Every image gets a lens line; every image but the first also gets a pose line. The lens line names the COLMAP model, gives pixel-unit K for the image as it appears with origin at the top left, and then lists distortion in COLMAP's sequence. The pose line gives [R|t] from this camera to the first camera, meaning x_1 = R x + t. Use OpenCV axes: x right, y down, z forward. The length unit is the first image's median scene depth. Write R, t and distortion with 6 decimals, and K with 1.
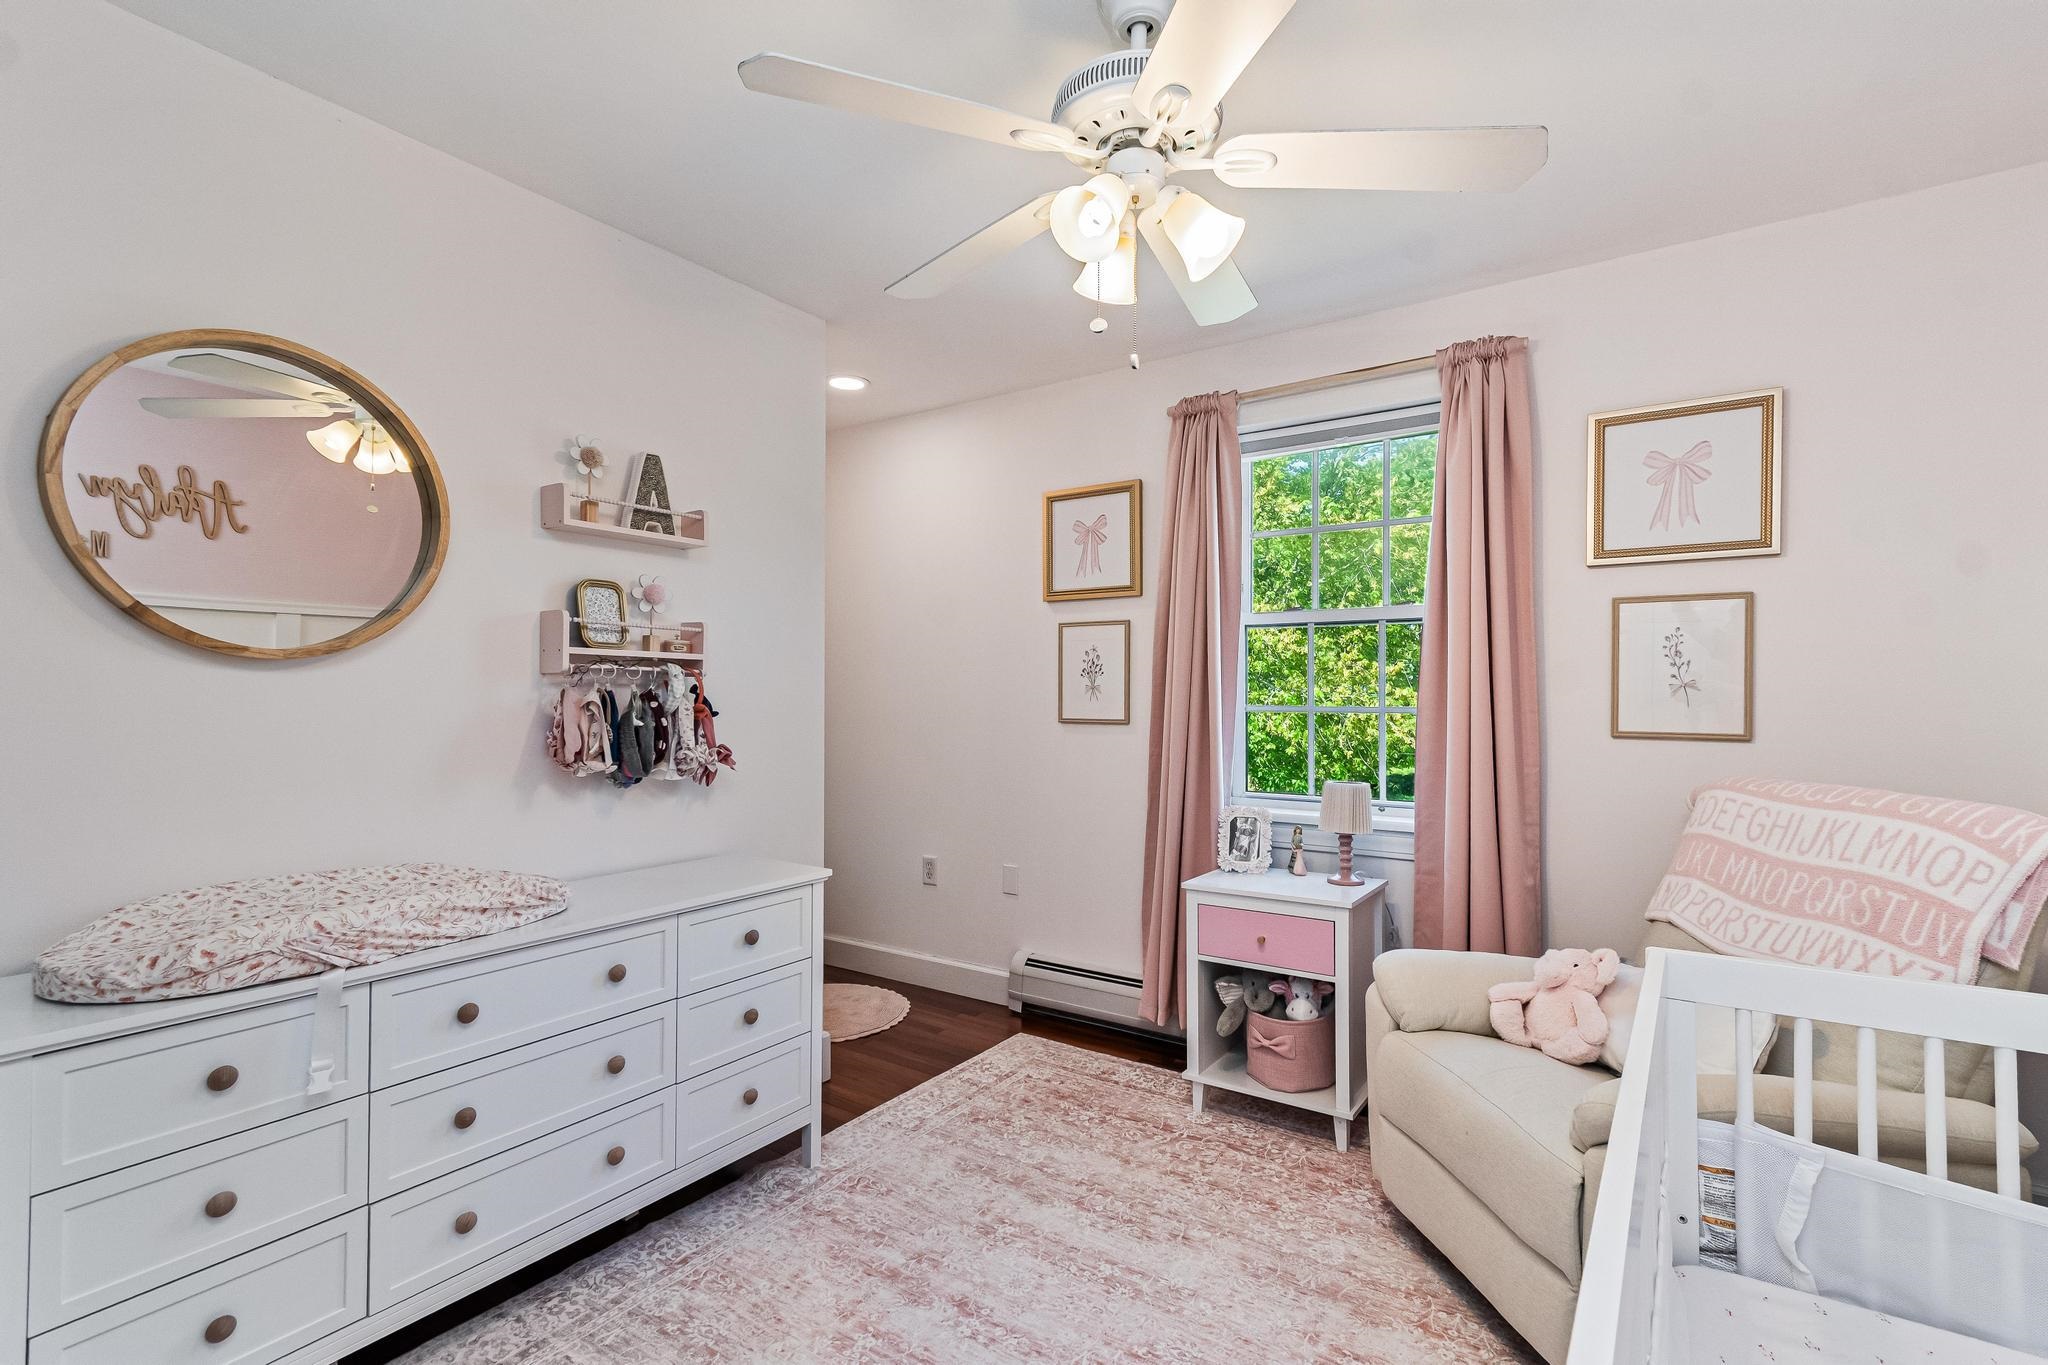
lens RADIAL K [[927.8, 0, 1024.0], [0, 927.8, 682.5], [0, 0, 1]] dist [-0.002259, -0.000391]
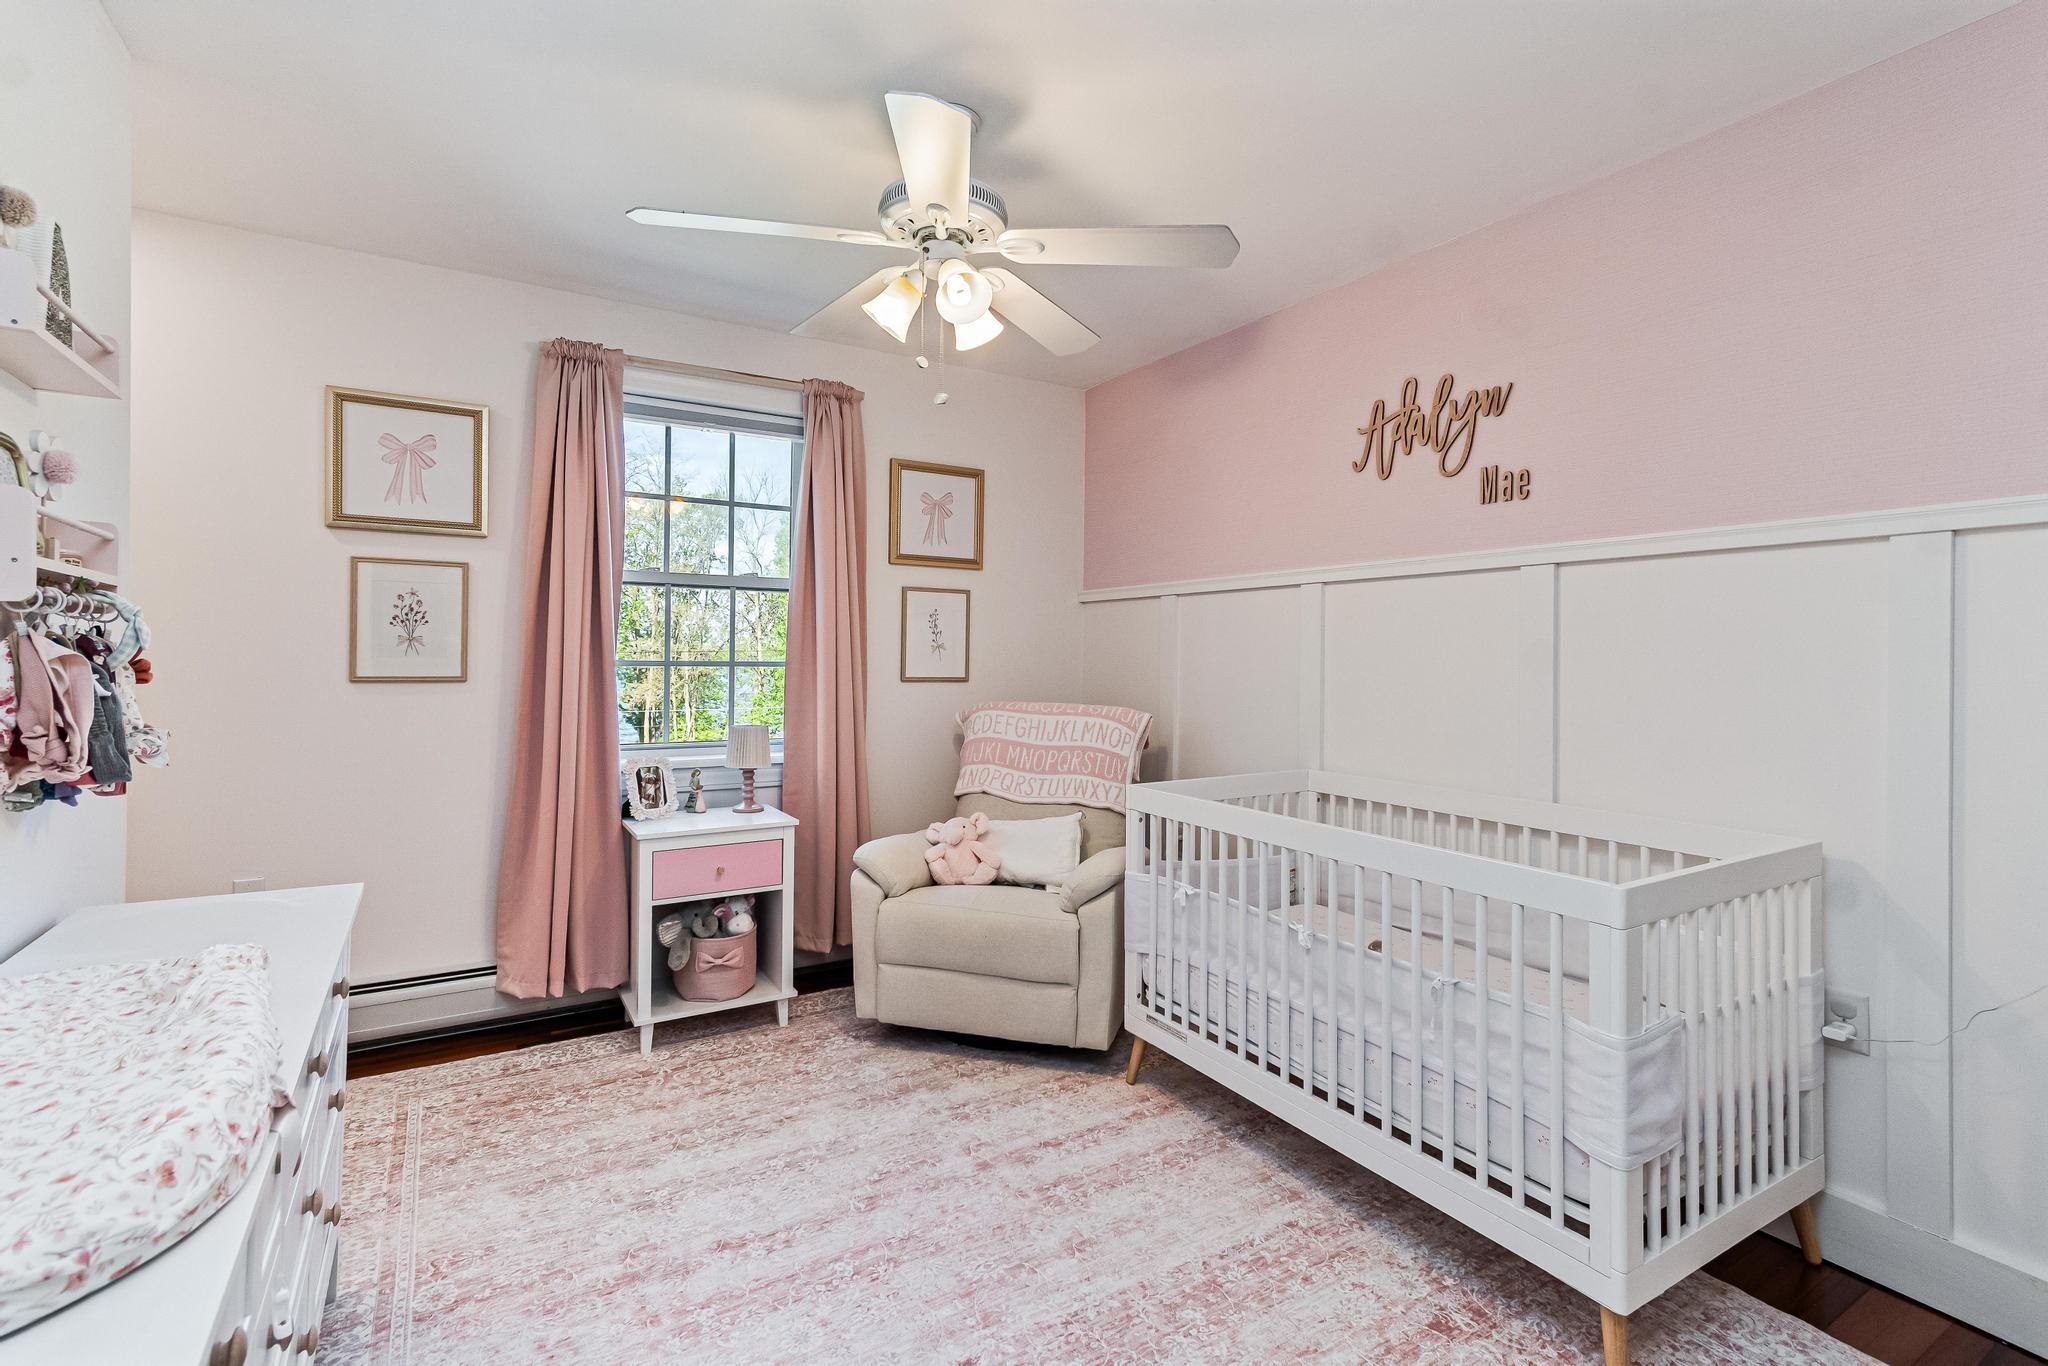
lens RADIAL K [[950.4, 0, 1020.1], [0, 950.4, 641.0], [0, 0, 1]] dist [0.001070, 0.000099]
pose [[0.415449, 0.016795, 0.909462, -0.661135], [-0.021096, 0.999739, -0.008826, 0.004574], [-0.909372, -0.015519, 0.415694, 0.205268]]
